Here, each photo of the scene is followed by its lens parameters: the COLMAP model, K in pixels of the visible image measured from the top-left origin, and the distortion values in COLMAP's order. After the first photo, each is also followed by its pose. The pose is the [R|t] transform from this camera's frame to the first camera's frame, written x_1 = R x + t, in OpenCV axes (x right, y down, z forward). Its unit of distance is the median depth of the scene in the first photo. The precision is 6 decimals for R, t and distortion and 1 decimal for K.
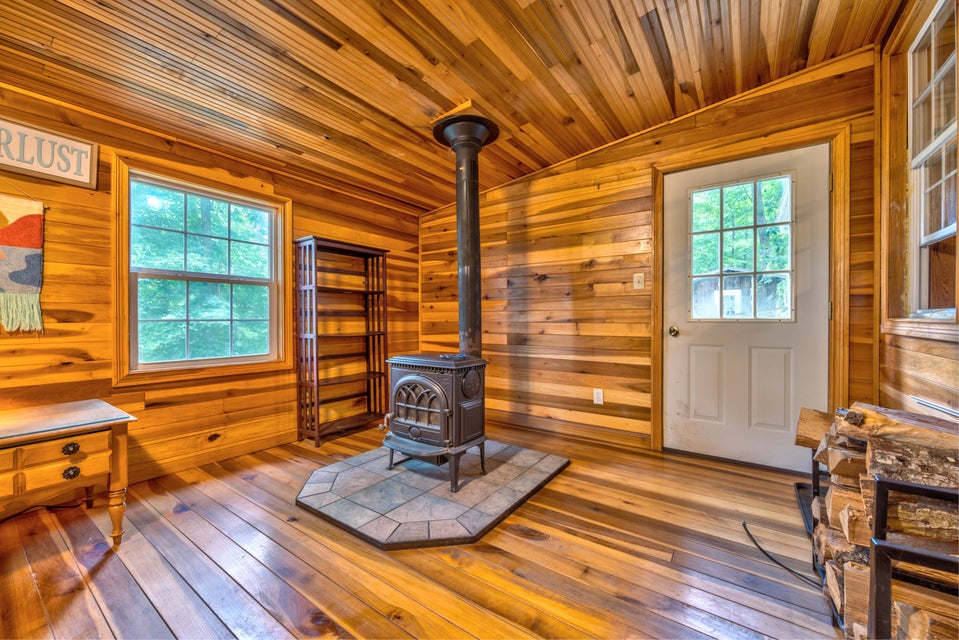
lens RADIAL K [[373.7, 0, 481.9], [0, 373.7, 319.4], [0, 0, 1]] dist [-0.001818, 0.000283]
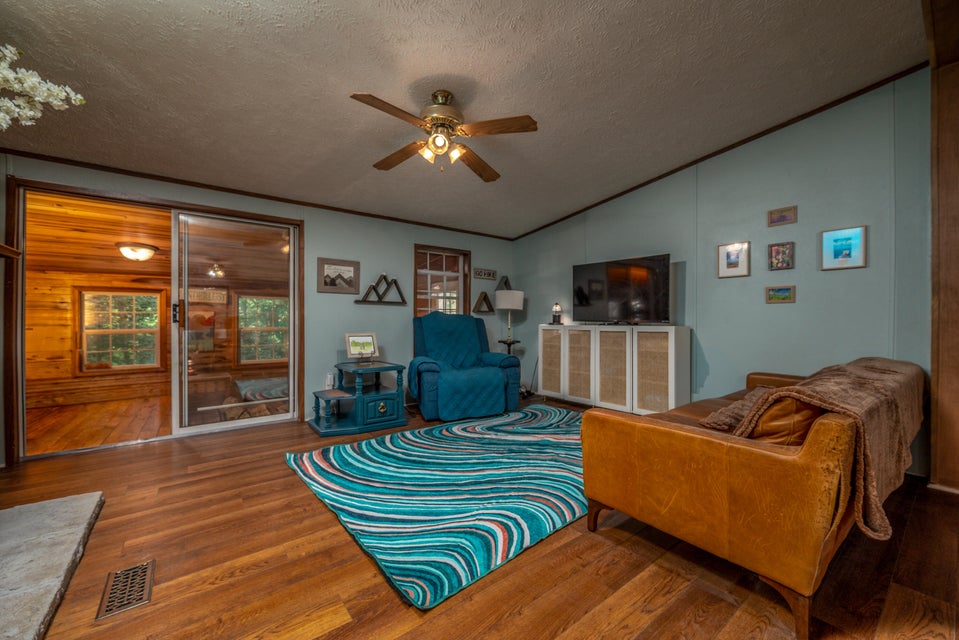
lens RADIAL K [[373.7, 0, 478.7], [0, 373.7, 322.4], [0, 0, 1]] dist [-0.001818, 0.000283]
pose [[0.956473, 0.002448, -0.291810, 1.964935], [-0.000518, 0.999977, 0.006692, -0.236229], [0.291819, -0.006250, 0.956453, -1.431673]]
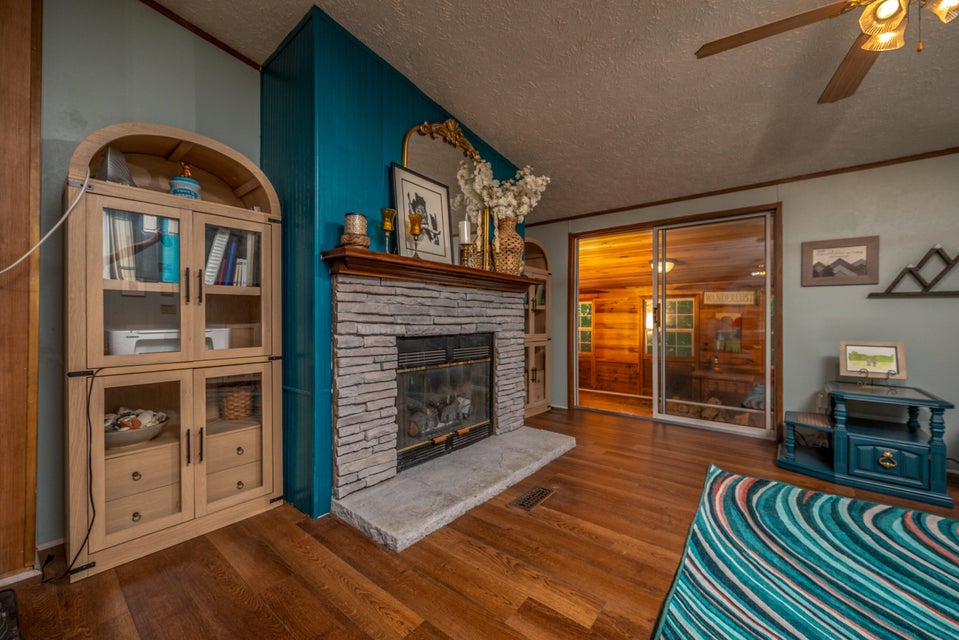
lens RADIAL K [[373.7, 0, 480.8], [0, 373.7, 318.7], [0, 0, 1]] dist [-0.001818, 0.000283]
pose [[-0.052690, -0.002786, -0.998607, 2.174768], [-0.005360, 0.999982, -0.002507, -0.237392], [0.998597, 0.005220, -0.052704, -1.089545]]
